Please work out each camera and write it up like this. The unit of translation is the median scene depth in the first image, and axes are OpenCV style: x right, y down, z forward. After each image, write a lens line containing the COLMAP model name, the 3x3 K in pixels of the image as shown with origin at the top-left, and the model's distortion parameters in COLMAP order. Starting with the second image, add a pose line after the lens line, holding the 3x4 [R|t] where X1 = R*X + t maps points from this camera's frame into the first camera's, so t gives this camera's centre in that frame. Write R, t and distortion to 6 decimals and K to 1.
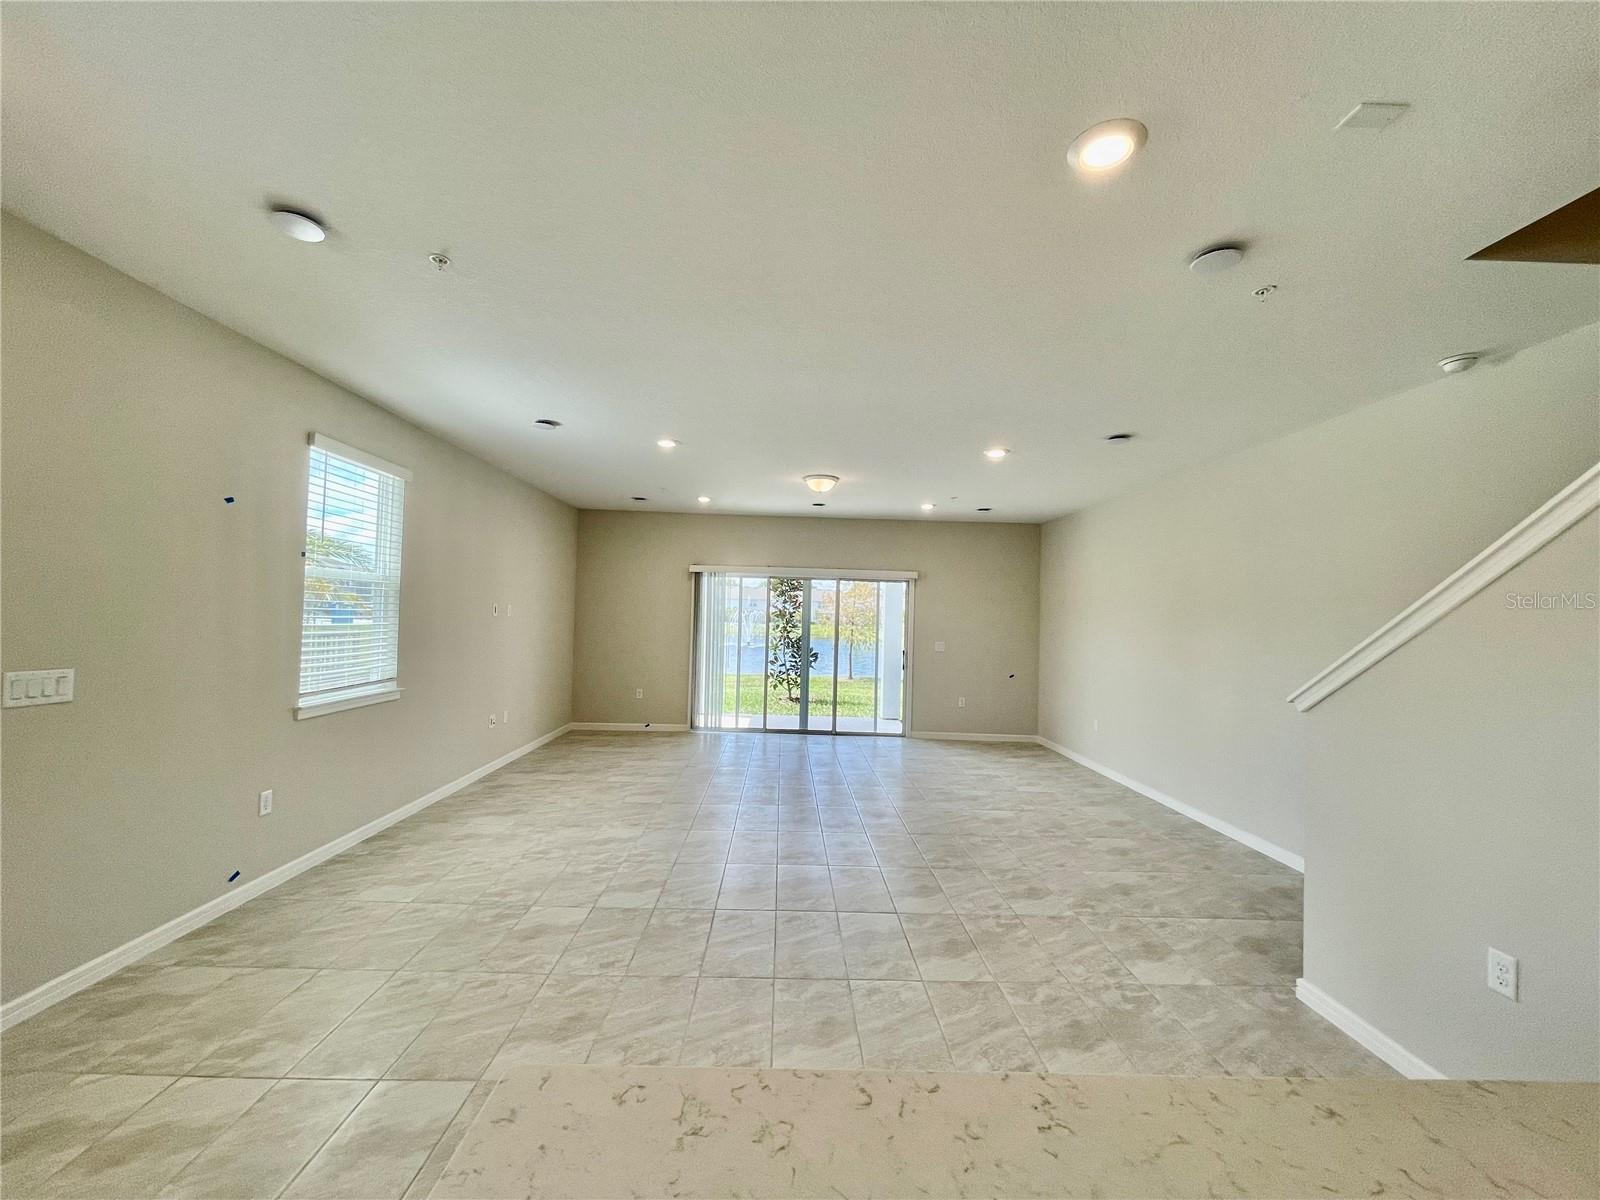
lens RADIAL K [[645.8, 0, 794.1], [0, 645.8, 603.7], [0, 0, 1]] dist [-0.002339, 0.001700]
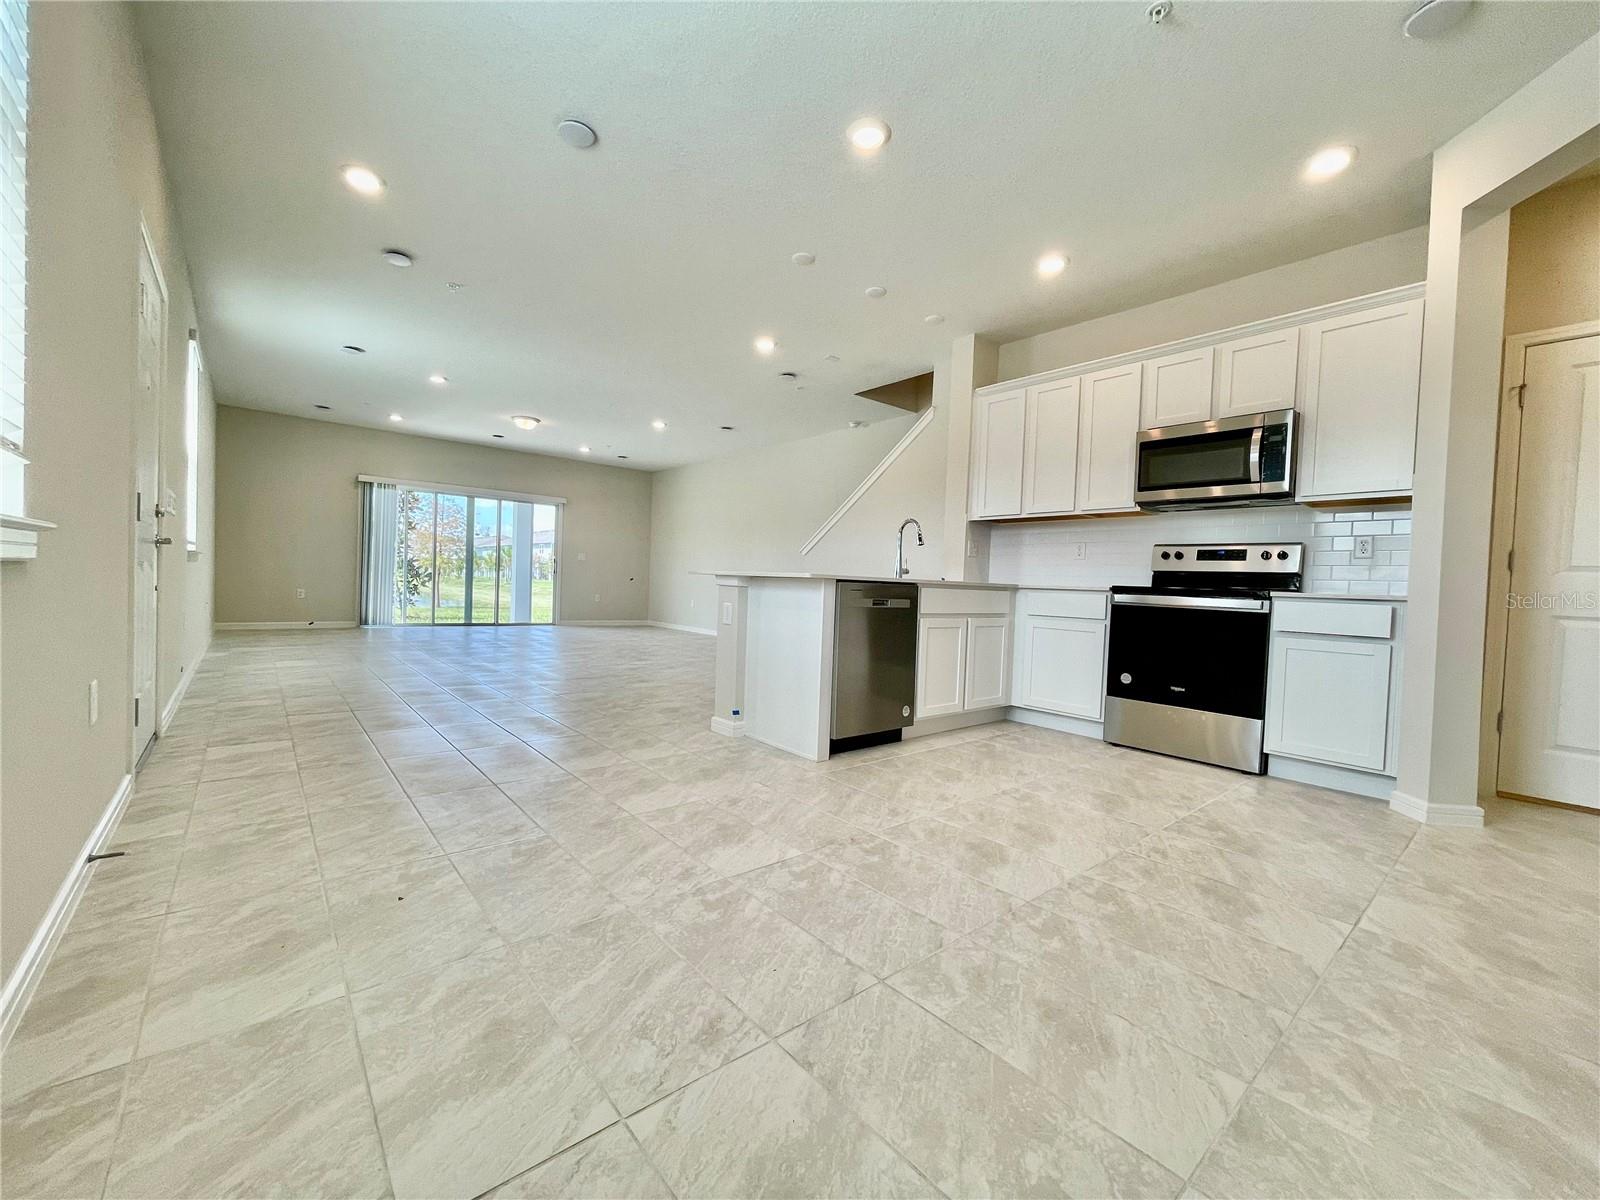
lens RADIAL K [[645.8, 0, 793.4], [0, 645.8, 601.9], [0, 0, 1]] dist [-0.002339, 0.001700]
pose [[0.772361, -0.017600, 0.634940, -0.390726], [-0.029832, 0.997508, 0.063938, 0.085239], [-0.634483, -0.068325, 0.769911, -0.427271]]
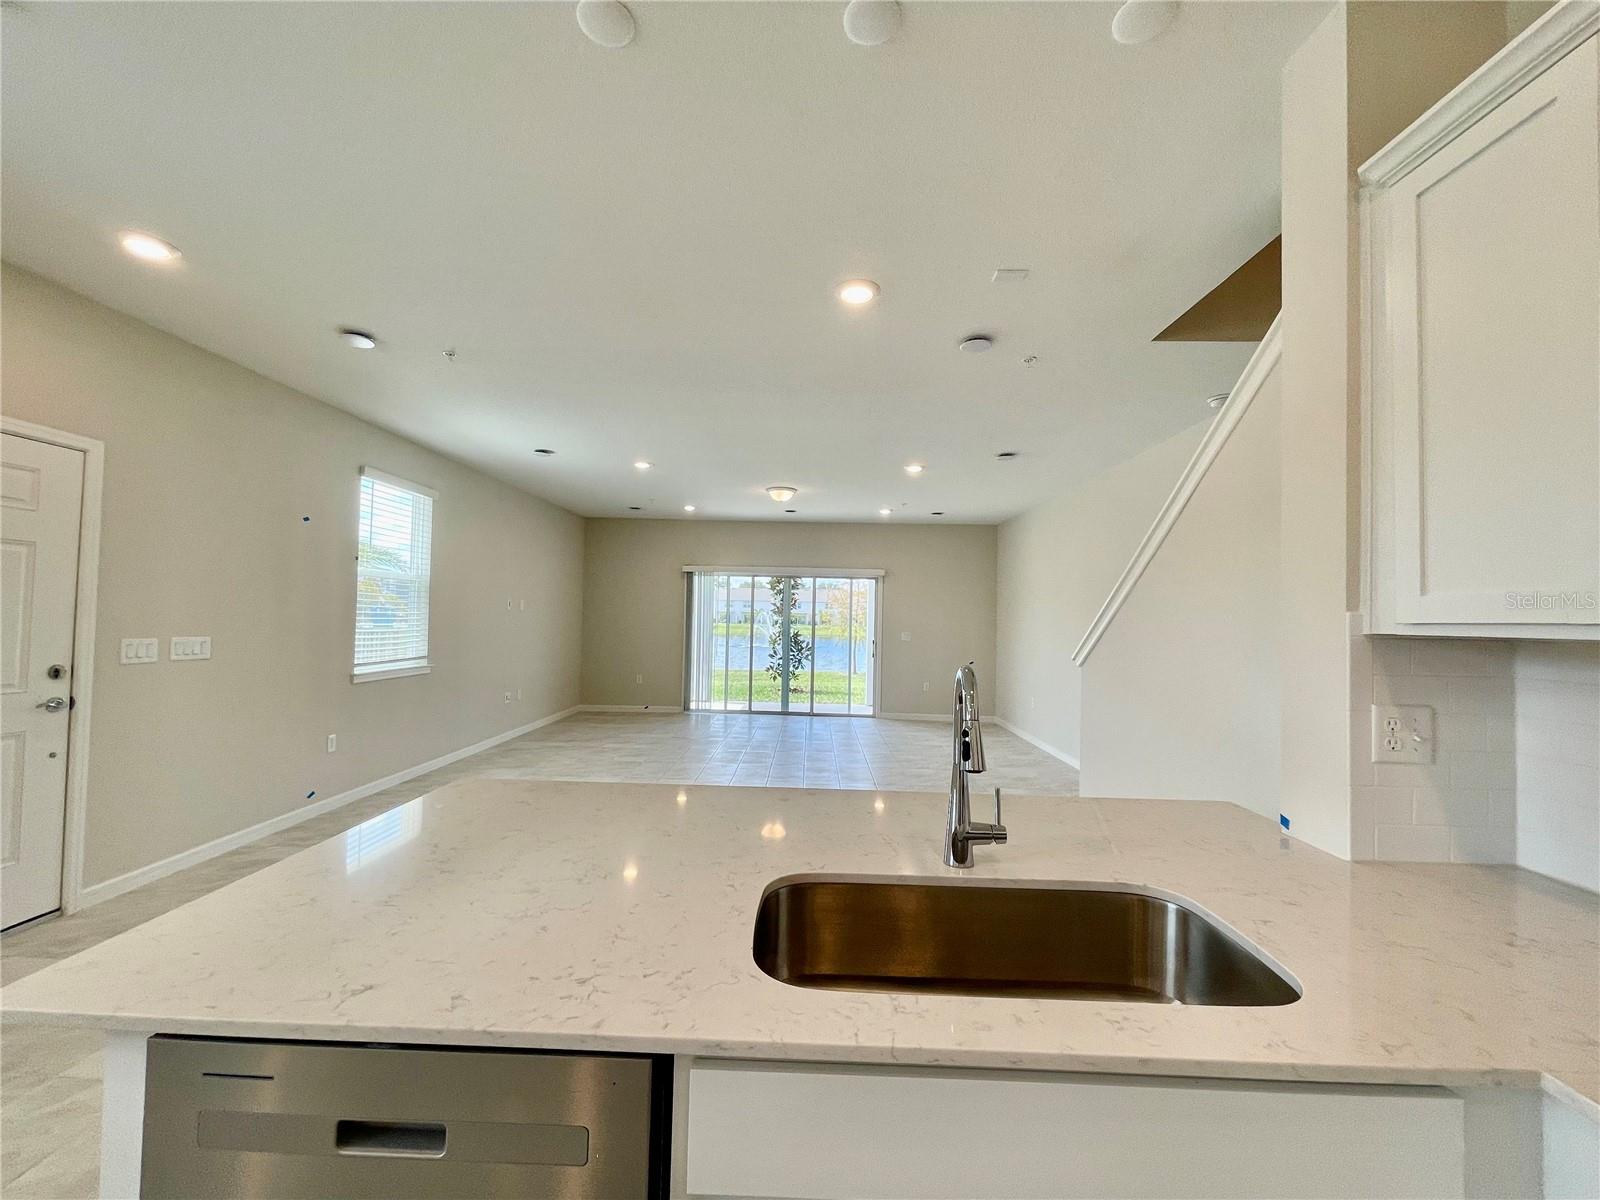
lens RADIAL K [[645.8, 0, 794.8], [0, 645.8, 604.3], [0, 0, 1]] dist [-0.002339, 0.001700]
pose [[0.999051, -0.007797, -0.042842, 0.113508], [0.007730, 0.999969, -0.001728, 0.015751], [0.042854, 0.001395, 0.999080, -0.166821]]
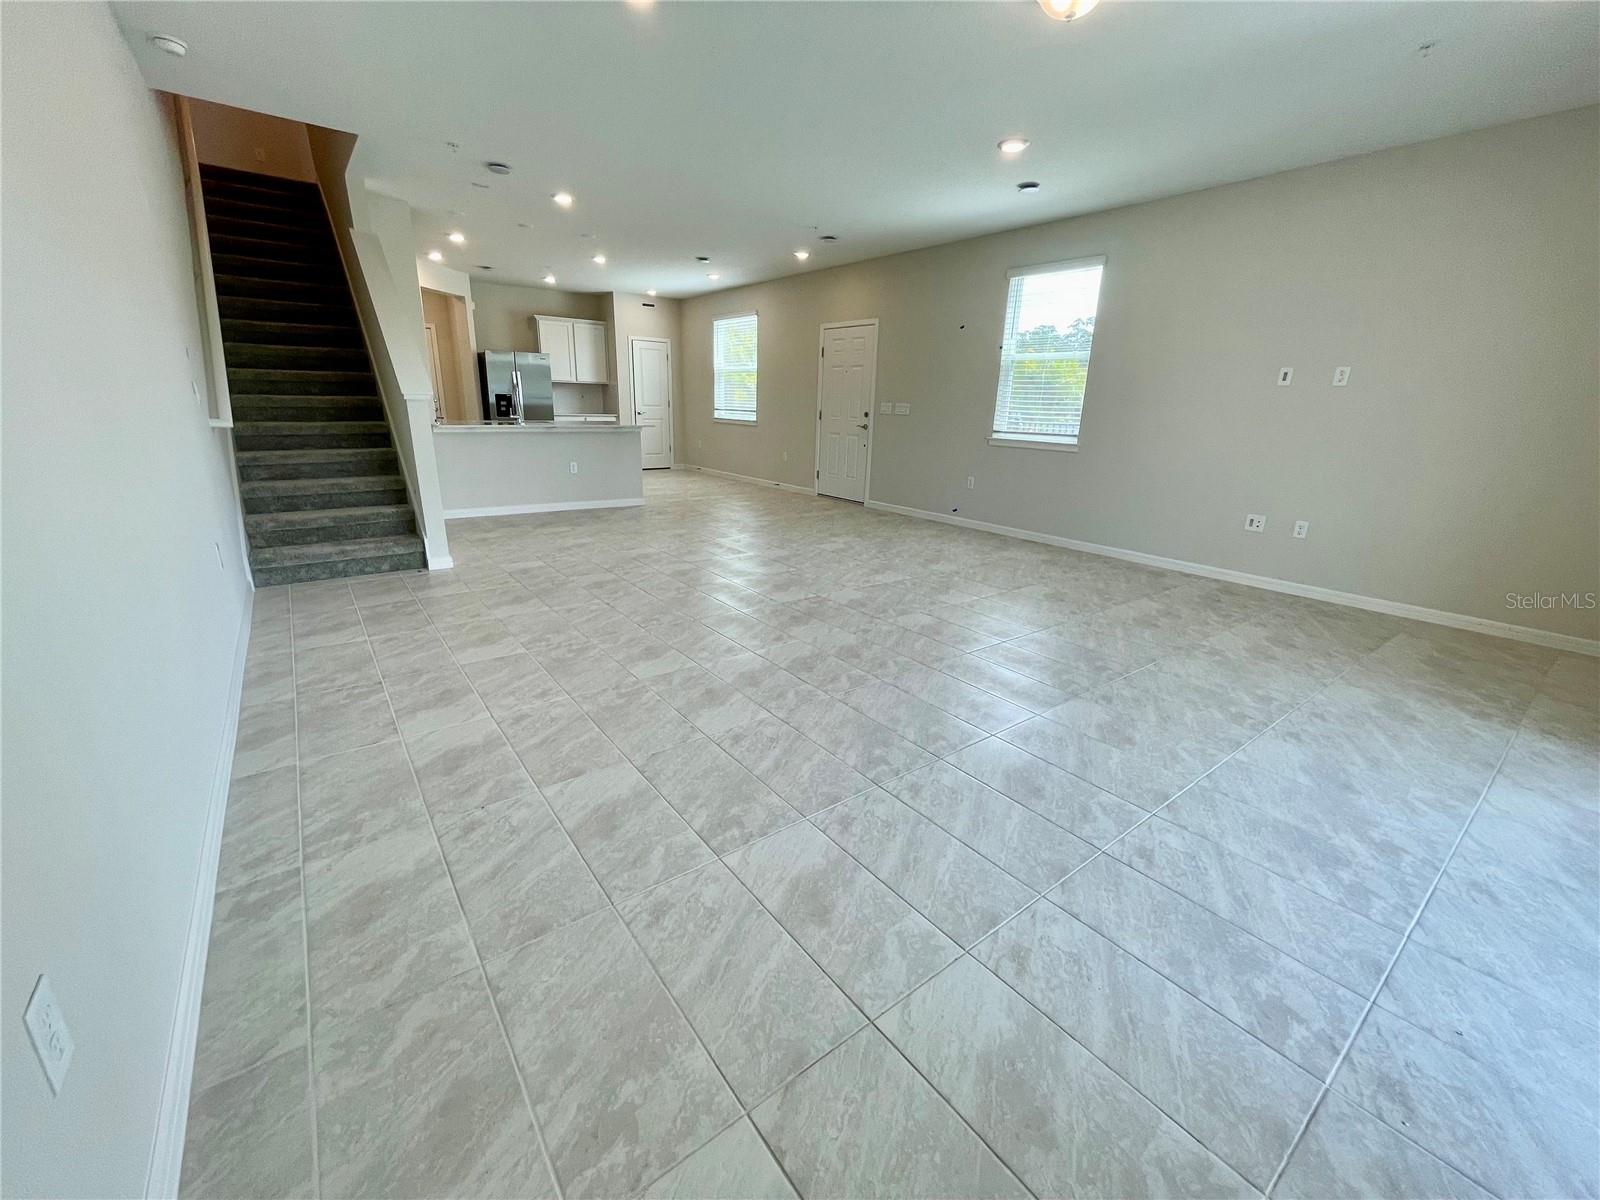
lens RADIAL K [[645.8, 0, 767.6], [0, 645.8, 596.9], [0, 0, 1]] dist [-0.002339, 0.001700]
pose [[-0.825748, 0.112130, -0.552782, 0.462442], [-0.041570, 0.965277, 0.257901, 0.087361], [0.562506, 0.235941, -0.792414, 1.267495]]
